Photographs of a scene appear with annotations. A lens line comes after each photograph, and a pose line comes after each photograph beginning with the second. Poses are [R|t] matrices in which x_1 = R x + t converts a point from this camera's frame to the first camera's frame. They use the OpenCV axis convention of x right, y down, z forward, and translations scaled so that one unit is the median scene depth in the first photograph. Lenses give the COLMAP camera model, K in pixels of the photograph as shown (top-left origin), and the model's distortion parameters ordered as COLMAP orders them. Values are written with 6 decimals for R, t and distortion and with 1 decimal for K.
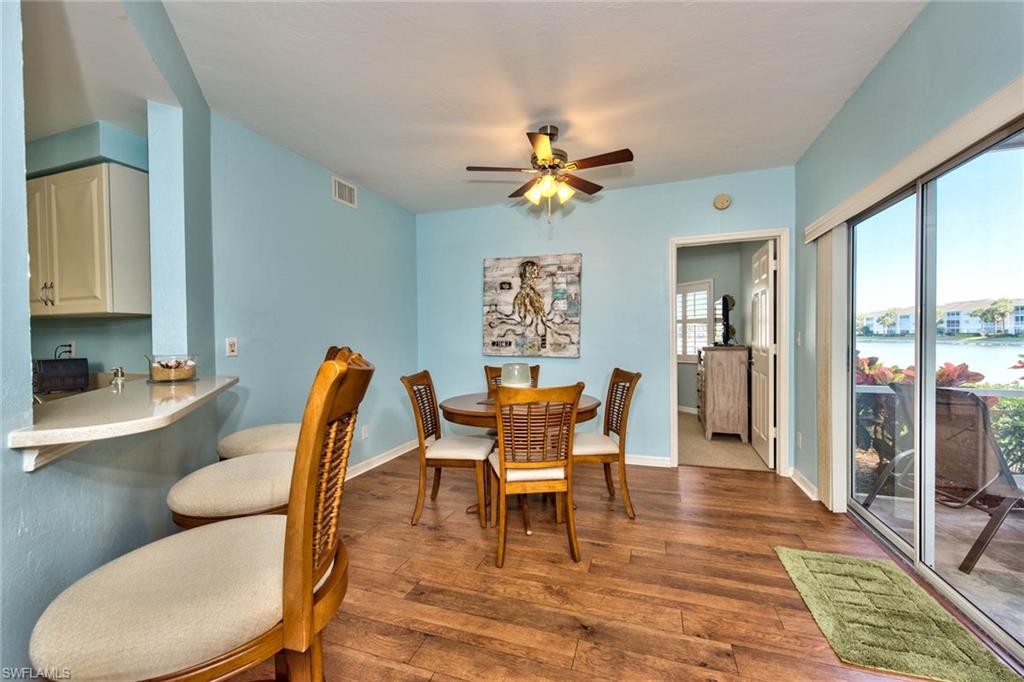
lens RADIAL K [[416.7, 0, 501.7], [0, 416.7, 342.0], [0, 0, 1]] dist [0.004996, -0.000048]
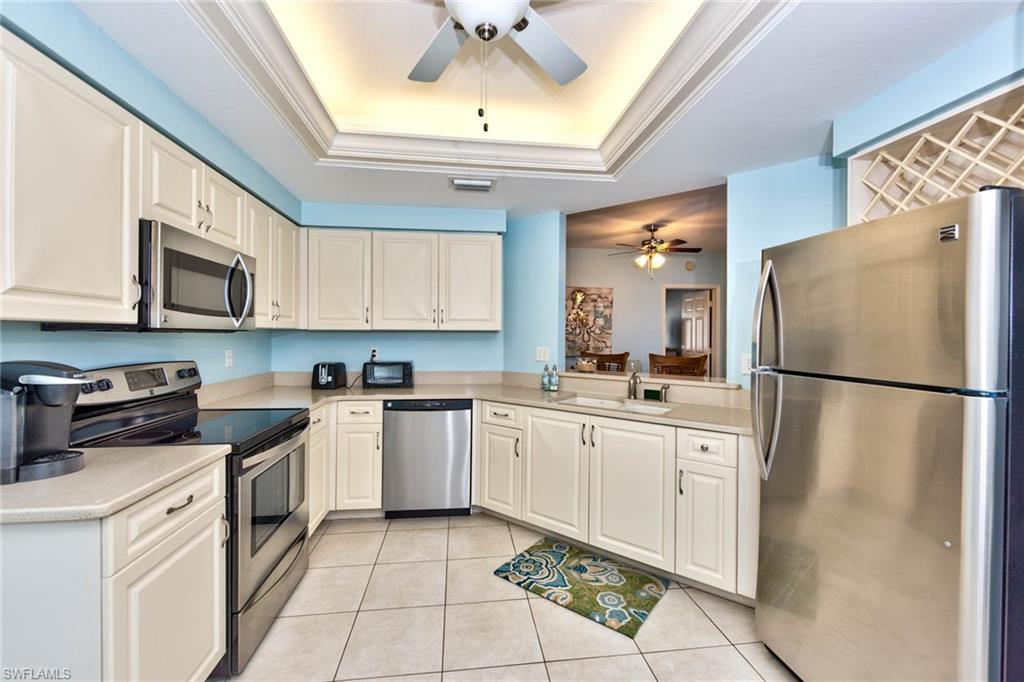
lens RADIAL K [[435.0, 0, 514.8], [0, 435.0, 338.0], [0, 0, 1]] dist [0.003699, -0.000681]
pose [[0.884818, 0.007690, 0.465873, -0.853610], [-0.002237, 0.999922, -0.012256, -0.010101], [-0.465931, 0.009802, 0.884767, -0.234360]]
